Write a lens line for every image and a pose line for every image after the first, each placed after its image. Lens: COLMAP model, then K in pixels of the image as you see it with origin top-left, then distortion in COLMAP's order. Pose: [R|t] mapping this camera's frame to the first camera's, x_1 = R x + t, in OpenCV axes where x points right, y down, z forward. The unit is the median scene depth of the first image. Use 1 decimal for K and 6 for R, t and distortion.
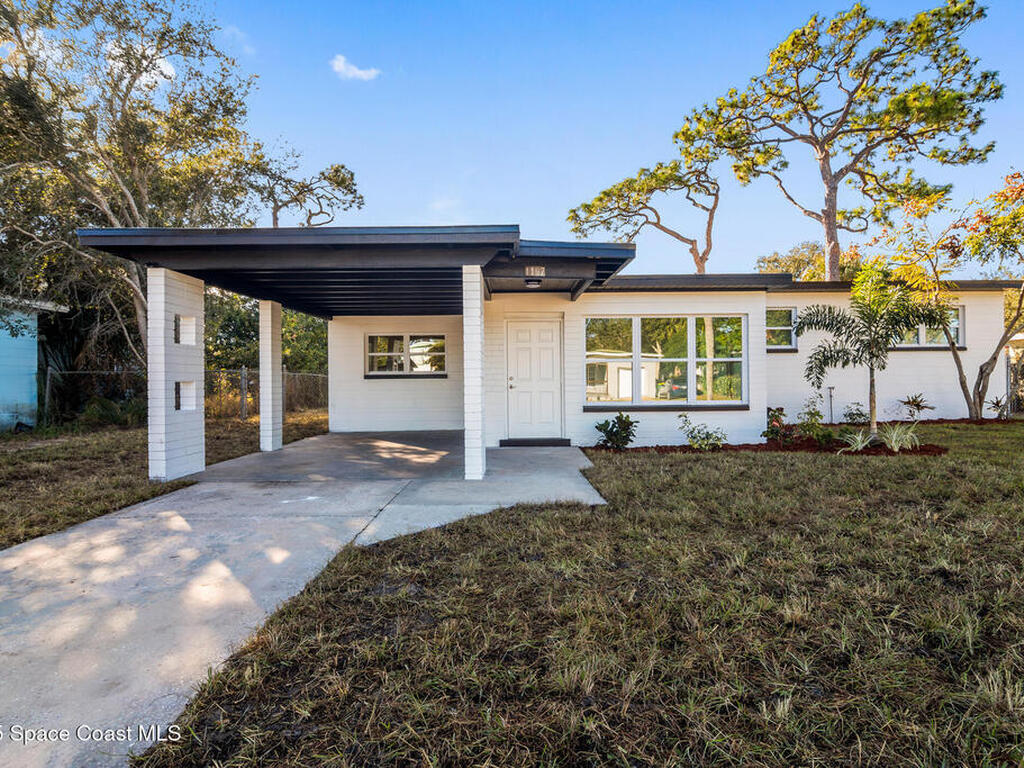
lens RADIAL K [[546.2, 0, 512.0], [0, 546.2, 384.0], [0, 0, 1]] dist [-0.007028, -0.003445]
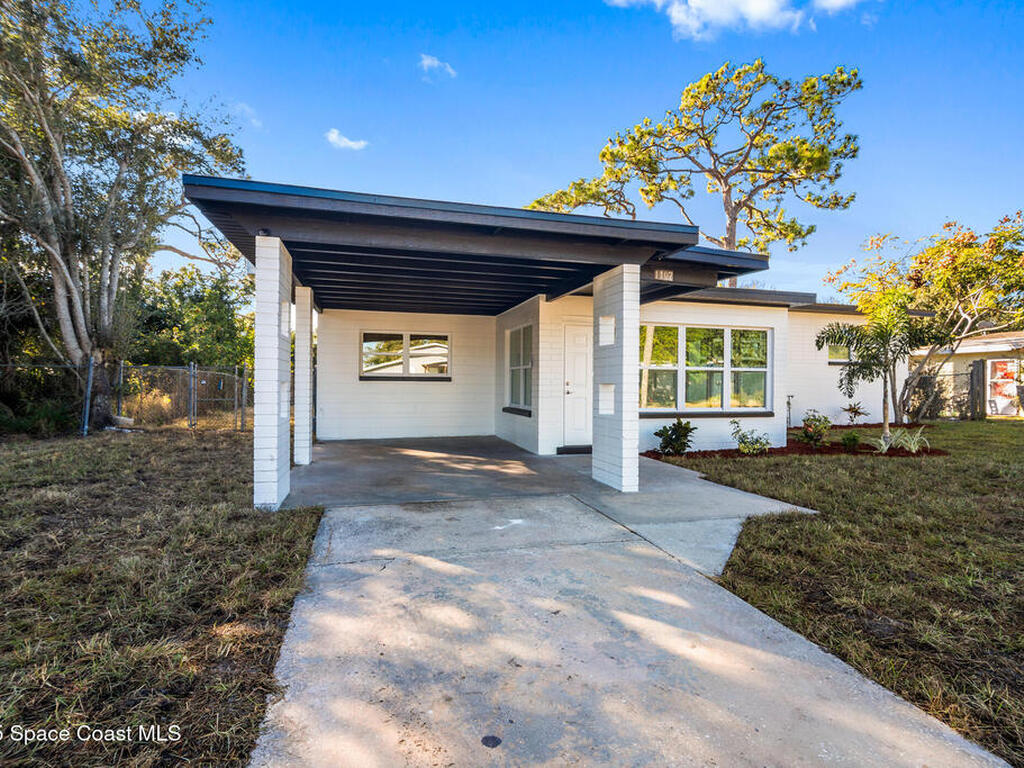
lens RADIAL K [[535.4, 0, 515.1], [0, 535.4, 391.6], [0, 0, 1]] dist [-0.003763, -0.009016]
pose [[0.963896, 0.012790, 0.265971, -0.171721], [-0.014888, 0.999872, 0.005872, -0.000163], [-0.265862, -0.009620, 0.963963, 0.054582]]
